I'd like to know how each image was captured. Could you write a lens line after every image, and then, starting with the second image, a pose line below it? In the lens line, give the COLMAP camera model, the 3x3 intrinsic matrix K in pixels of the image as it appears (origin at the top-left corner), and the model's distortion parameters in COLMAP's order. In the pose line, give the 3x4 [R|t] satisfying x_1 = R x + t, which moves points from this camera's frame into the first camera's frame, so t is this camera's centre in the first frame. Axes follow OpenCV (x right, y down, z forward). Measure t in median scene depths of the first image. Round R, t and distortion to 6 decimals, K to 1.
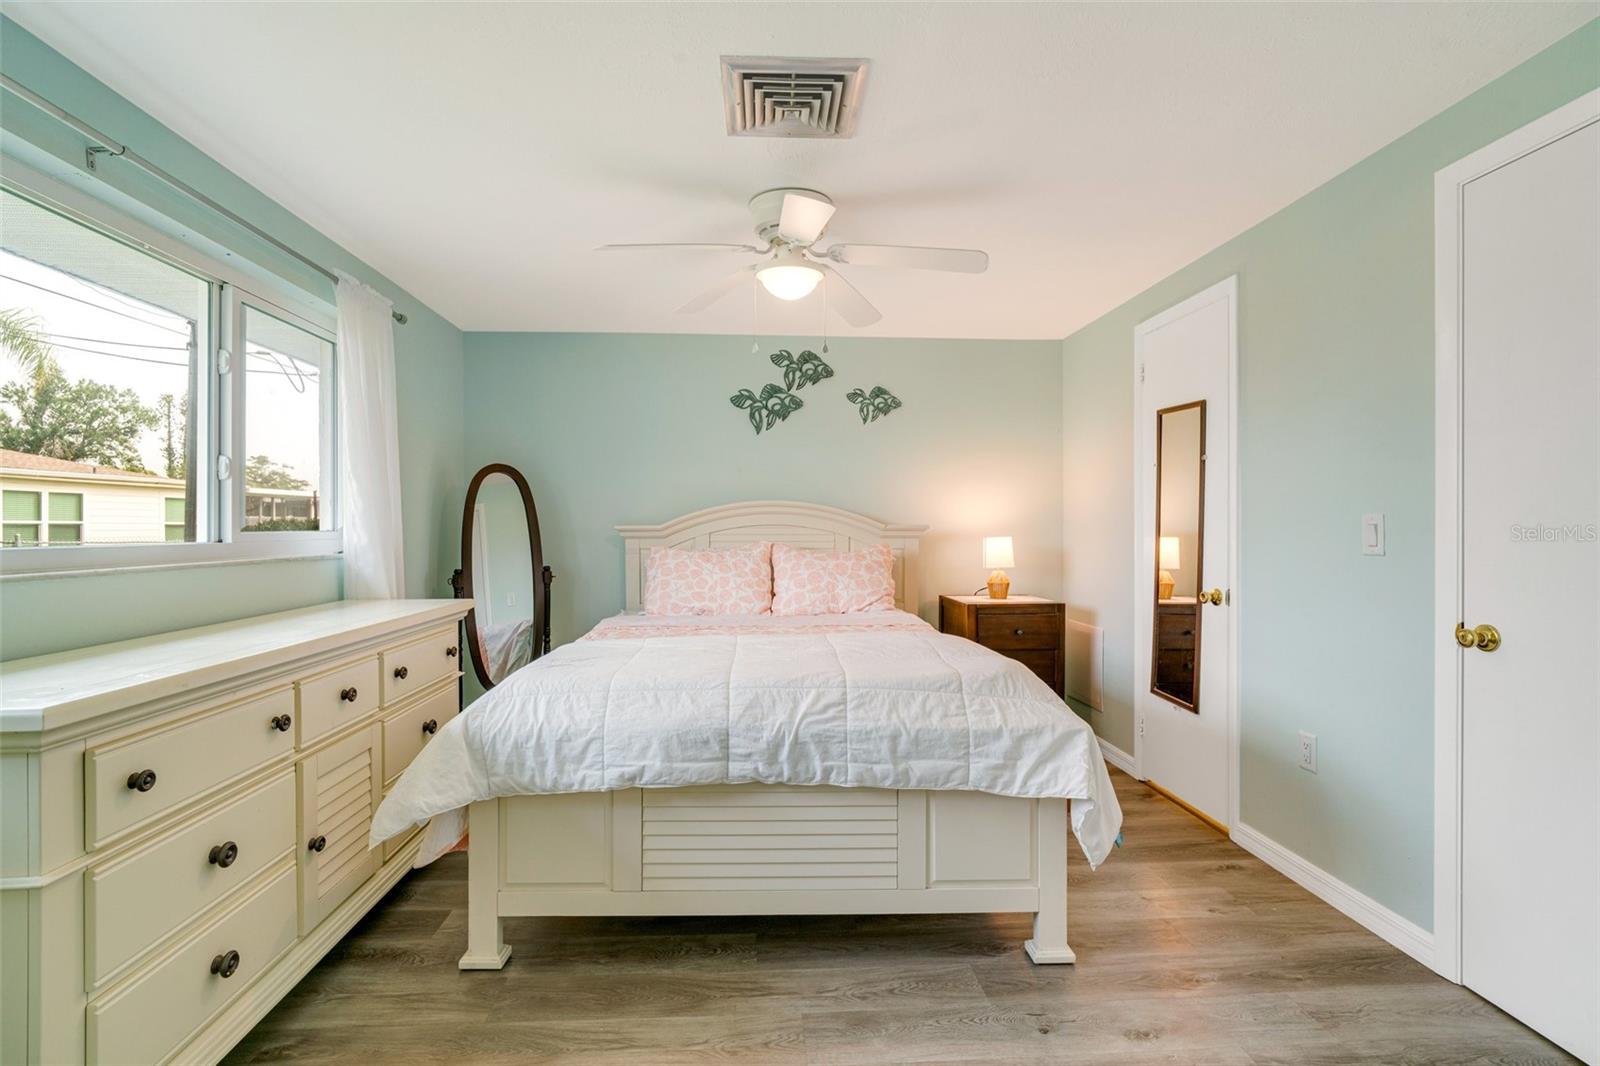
lens RADIAL K [[749.8, 0, 796.6], [0, 749.8, 518.4], [0, 0, 1]] dist [-0.016558, 0.005944]
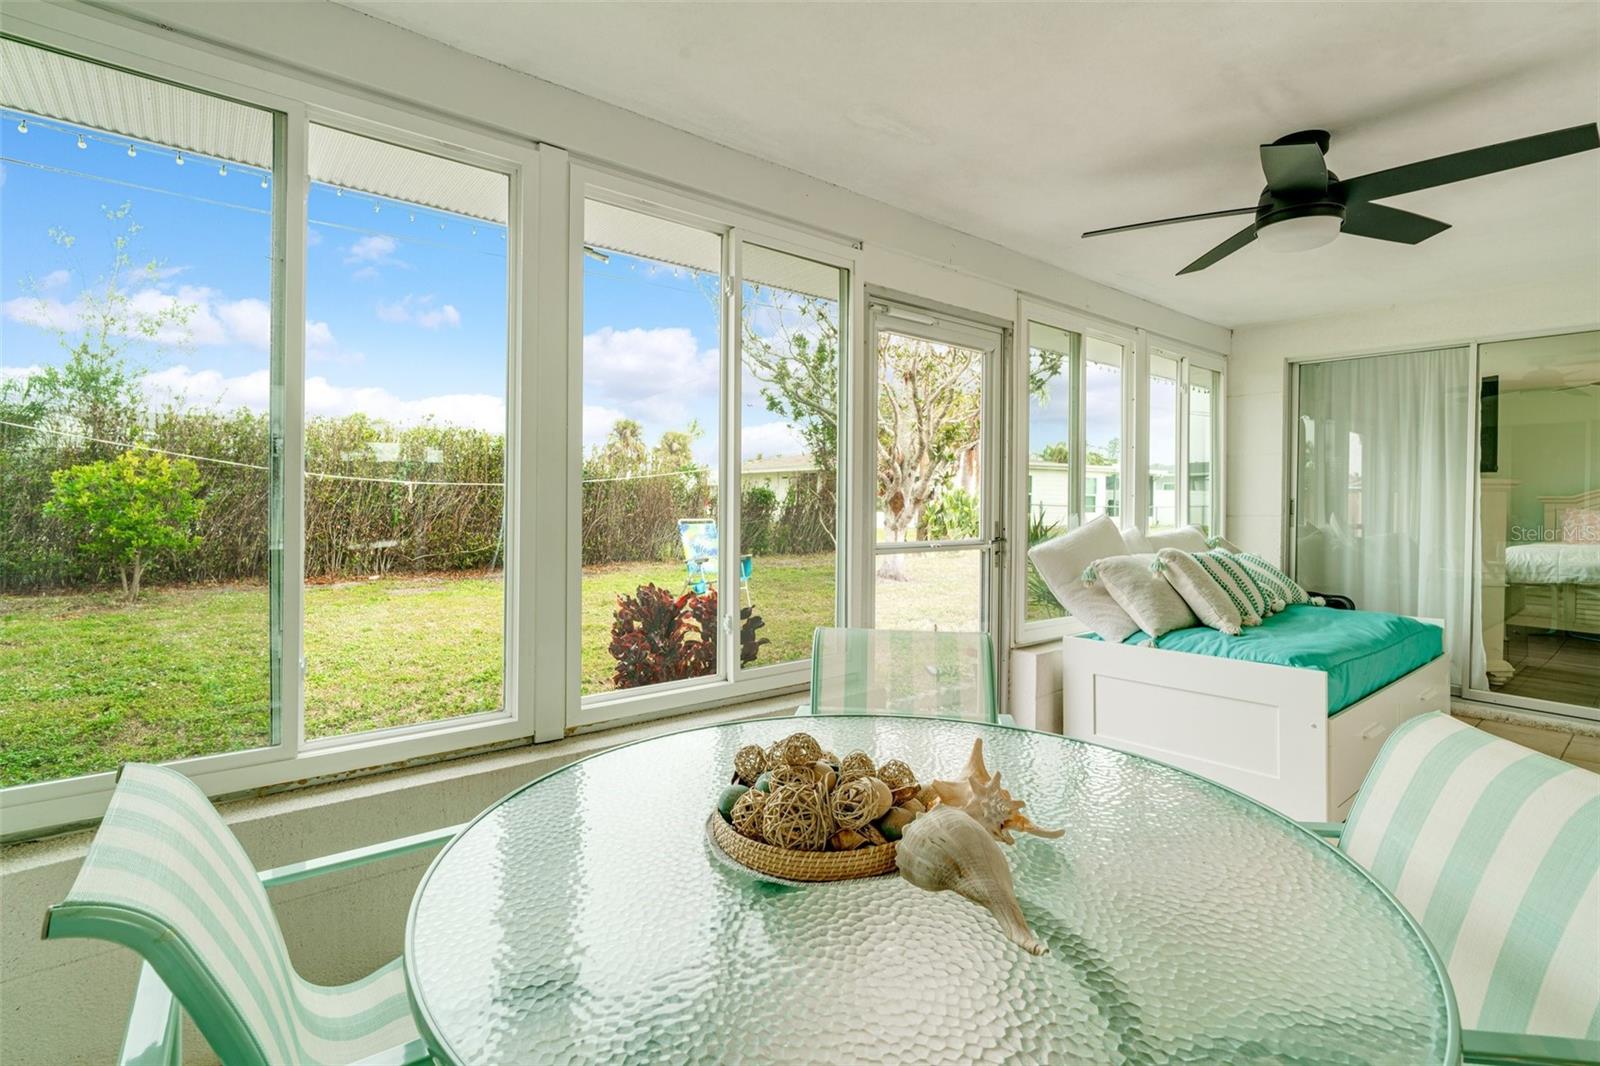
lens RADIAL K [[762.8, 0, 792.2], [0, 762.8, 527.3], [0, 0, 1]] dist [-0.016958, 0.006717]
pose [[0.591697, 0.028766, -0.805647, 0.179695], [0.001780, 0.999314, 0.036988, 0.014107], [0.806159, -0.023320, 0.591240, -1.658699]]
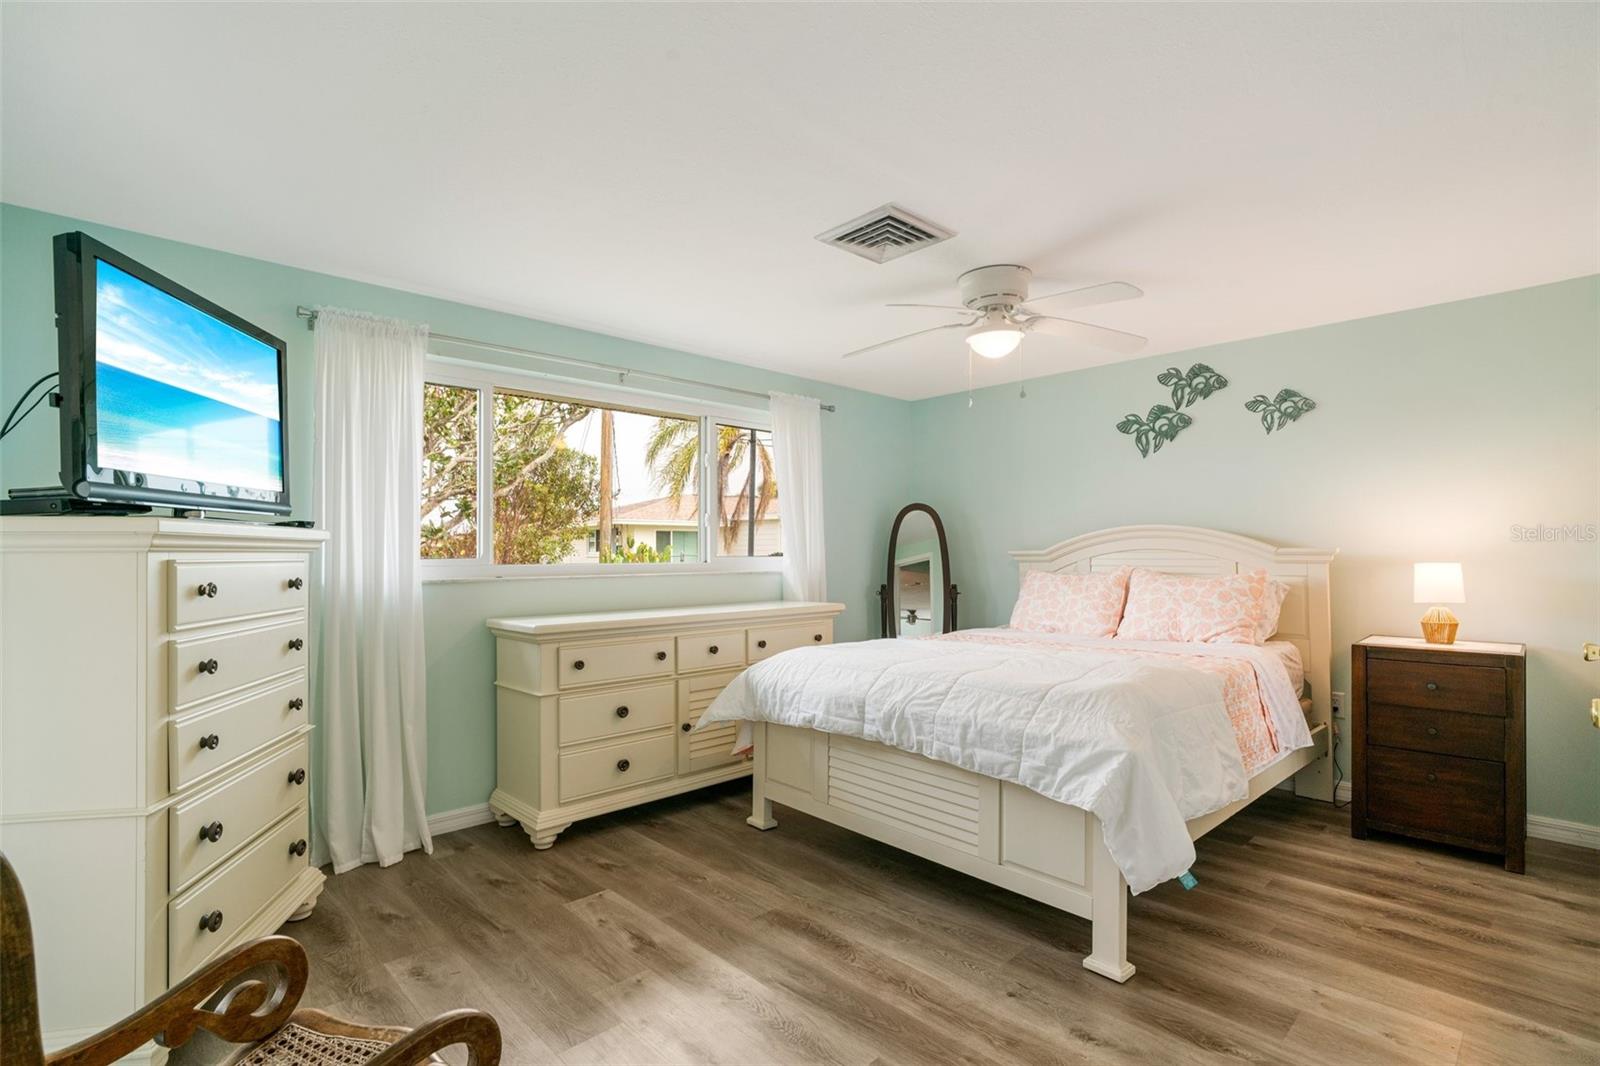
lens RADIAL K [[762.8, 0, 792.2], [0, 762.8, 527.3], [0, 0, 1]] dist [-0.016958, 0.006717]
pose [[0.642367, -0.029312, -0.765836, 0.484362], [0.013809, 0.999549, -0.026675, 0.000000], [0.766273, 0.006560, 0.642482, -0.003268]]
